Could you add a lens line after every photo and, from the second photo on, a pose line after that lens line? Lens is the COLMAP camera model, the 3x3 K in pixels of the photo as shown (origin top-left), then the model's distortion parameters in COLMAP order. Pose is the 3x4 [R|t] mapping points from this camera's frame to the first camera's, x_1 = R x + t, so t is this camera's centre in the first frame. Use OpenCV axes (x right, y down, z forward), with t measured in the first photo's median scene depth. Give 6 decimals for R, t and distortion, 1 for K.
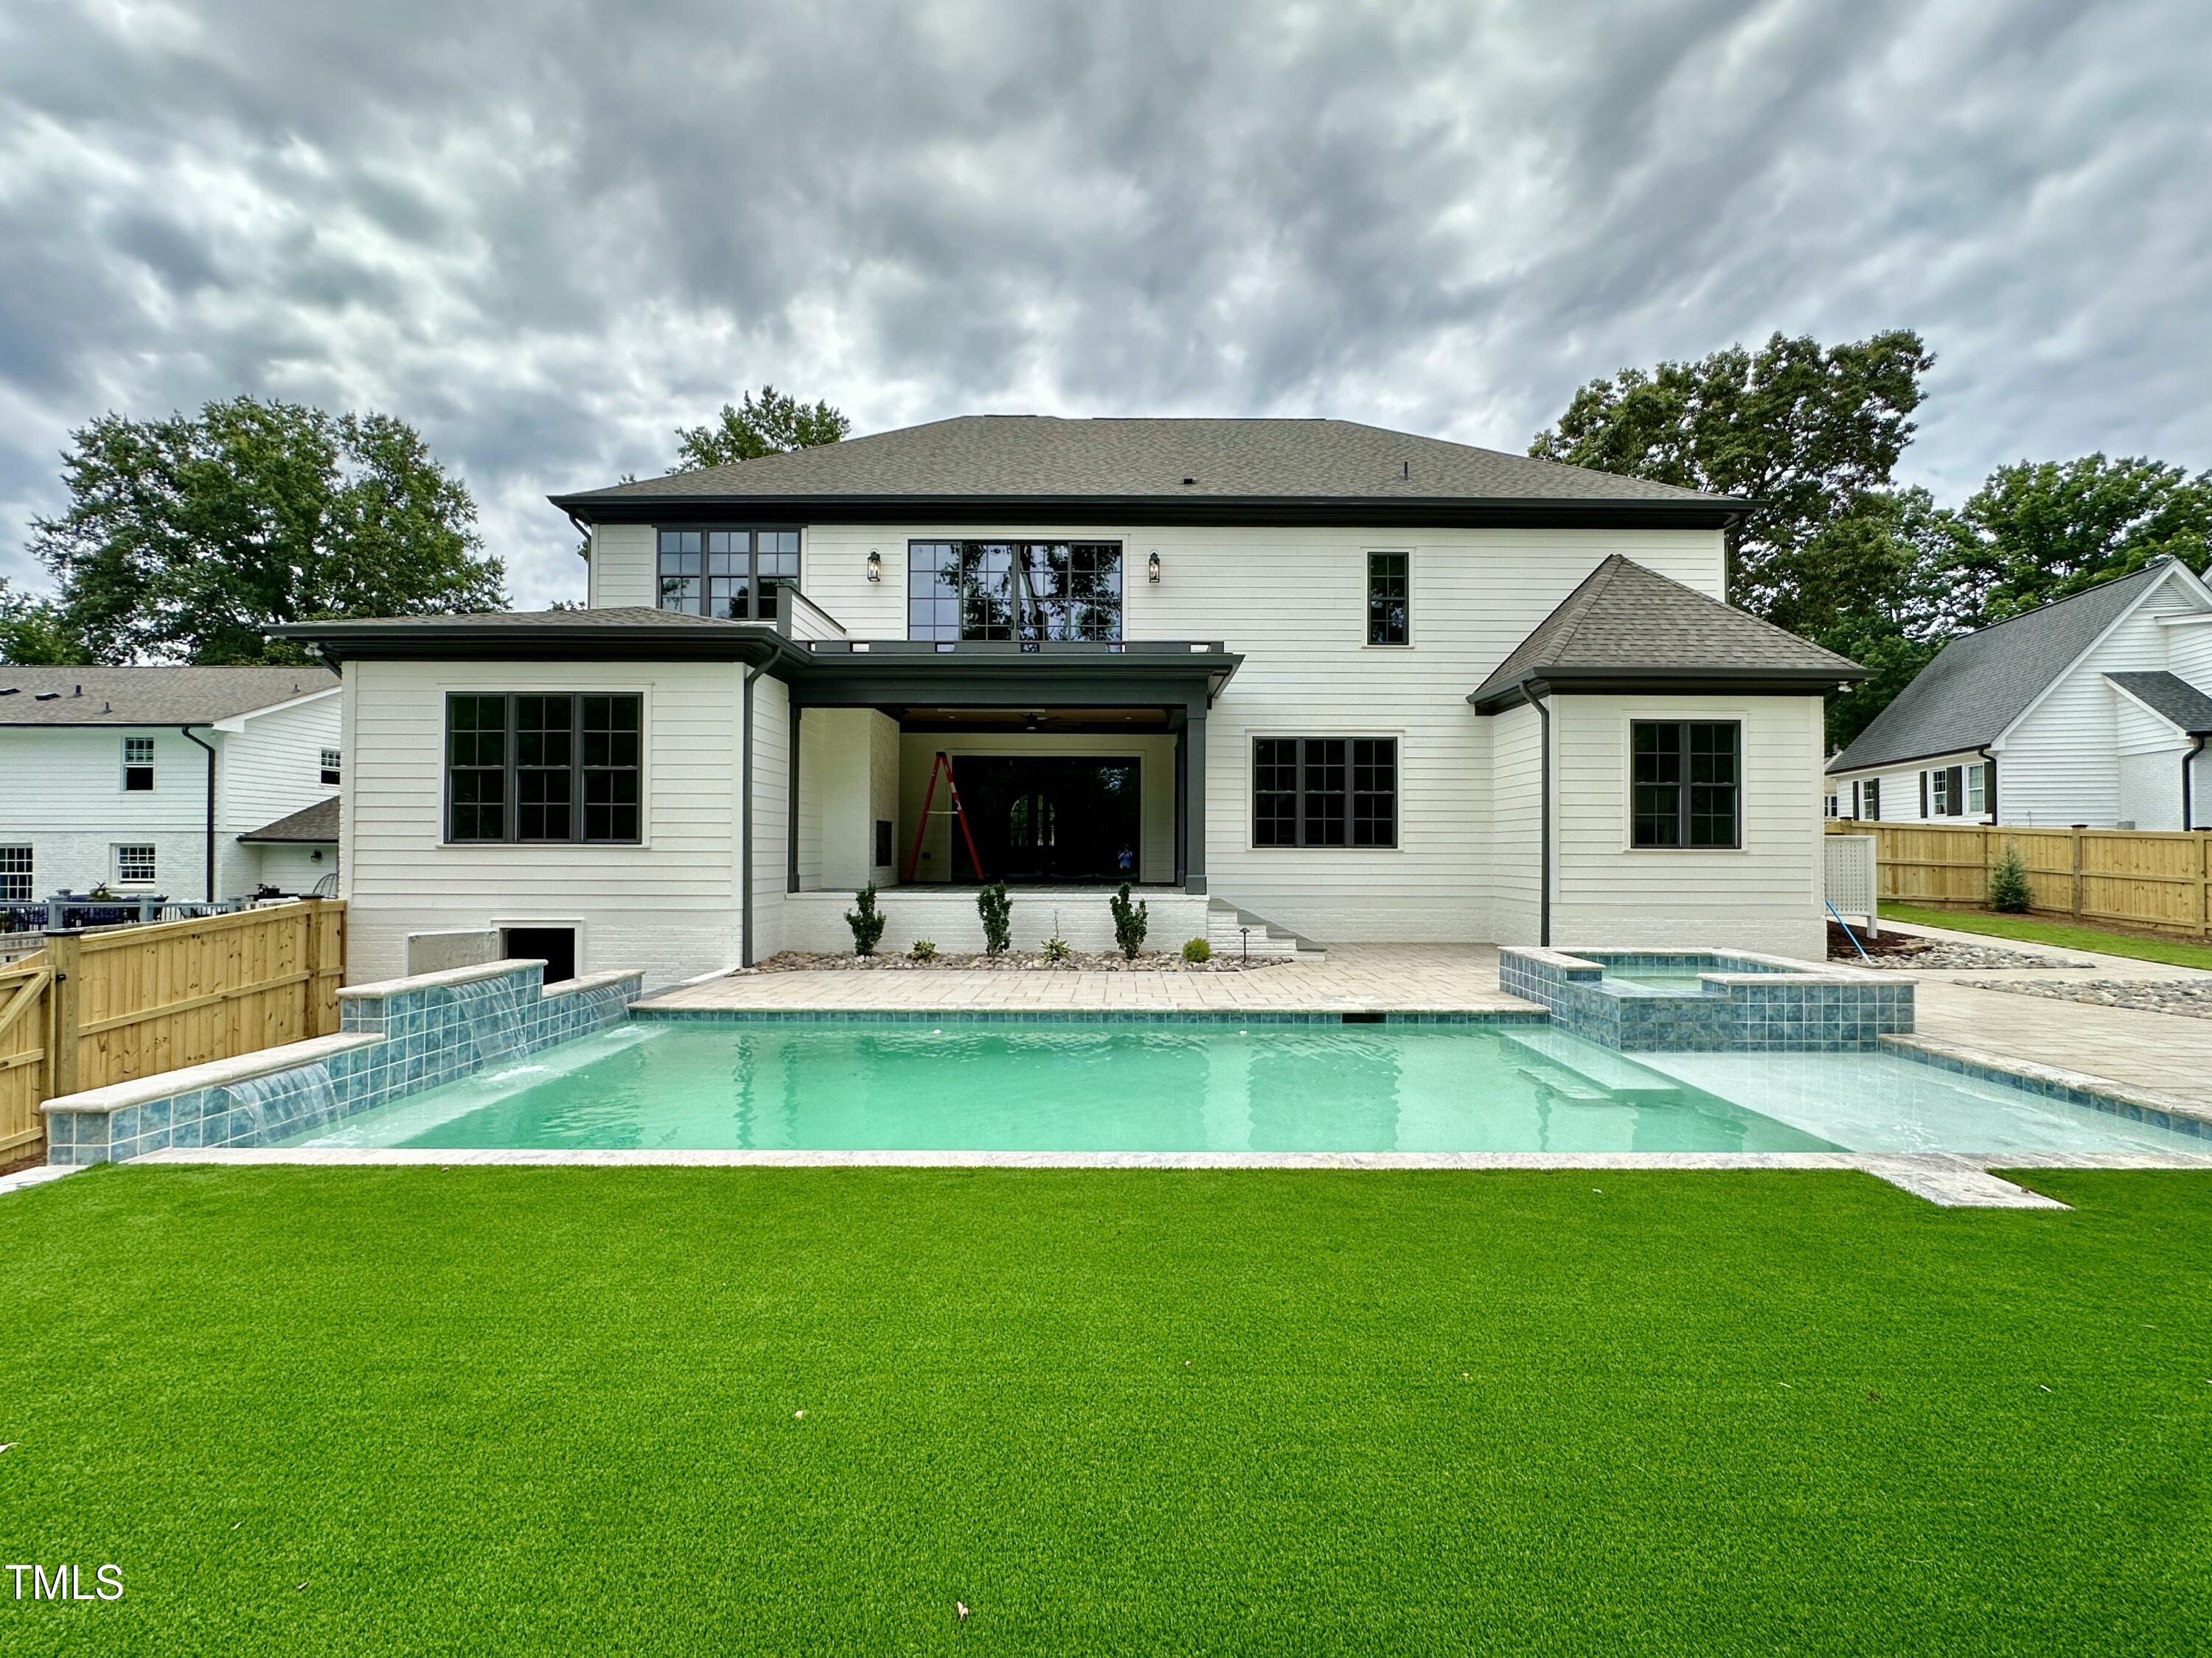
lens RADIAL K [[918.3, 0, 1106.0], [0, 918.3, 829.0], [0, 0, 1]] dist [0.006810, 0.000120]
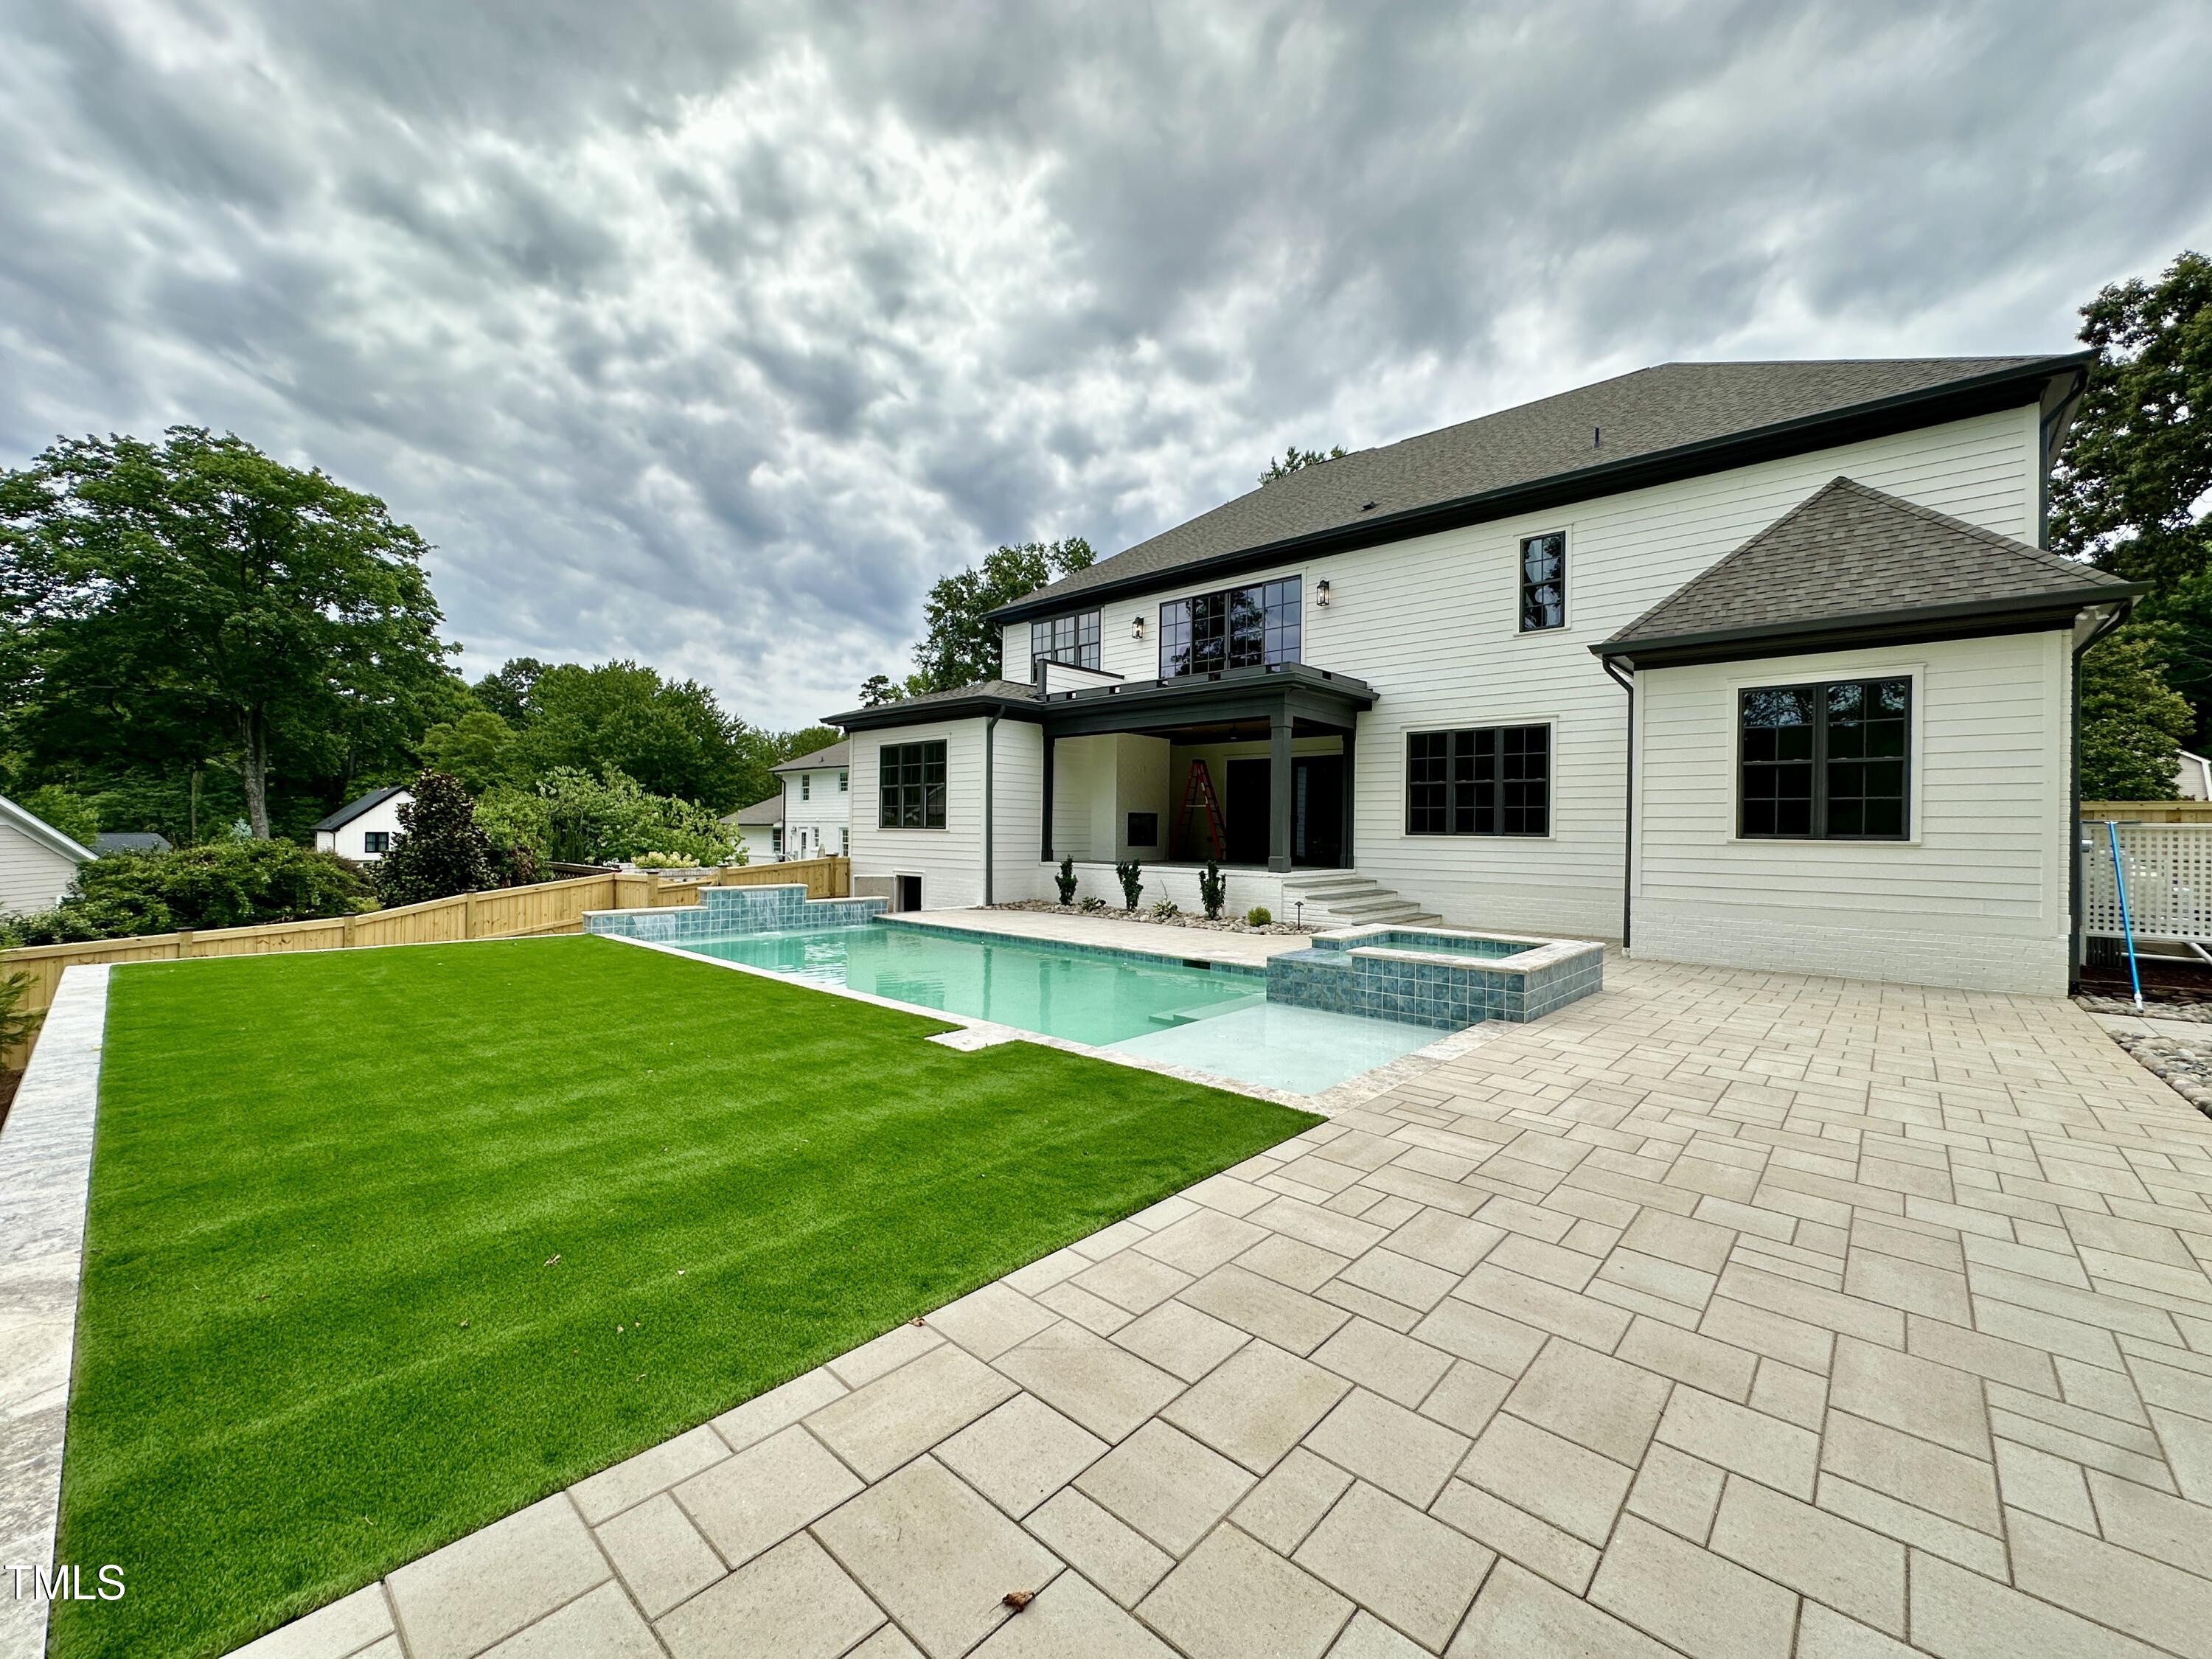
lens RADIAL K [[874.7, 0, 1152.0], [0, 874.7, 832.4], [0, 0, 1]] dist [-0.053128, 0.012914]
pose [[0.756880, 0.006008, -0.653526, 0.605737], [0.002922, 0.999917, 0.012577, 0.003612], [0.653547, -0.011429, 0.756799, 0.024852]]
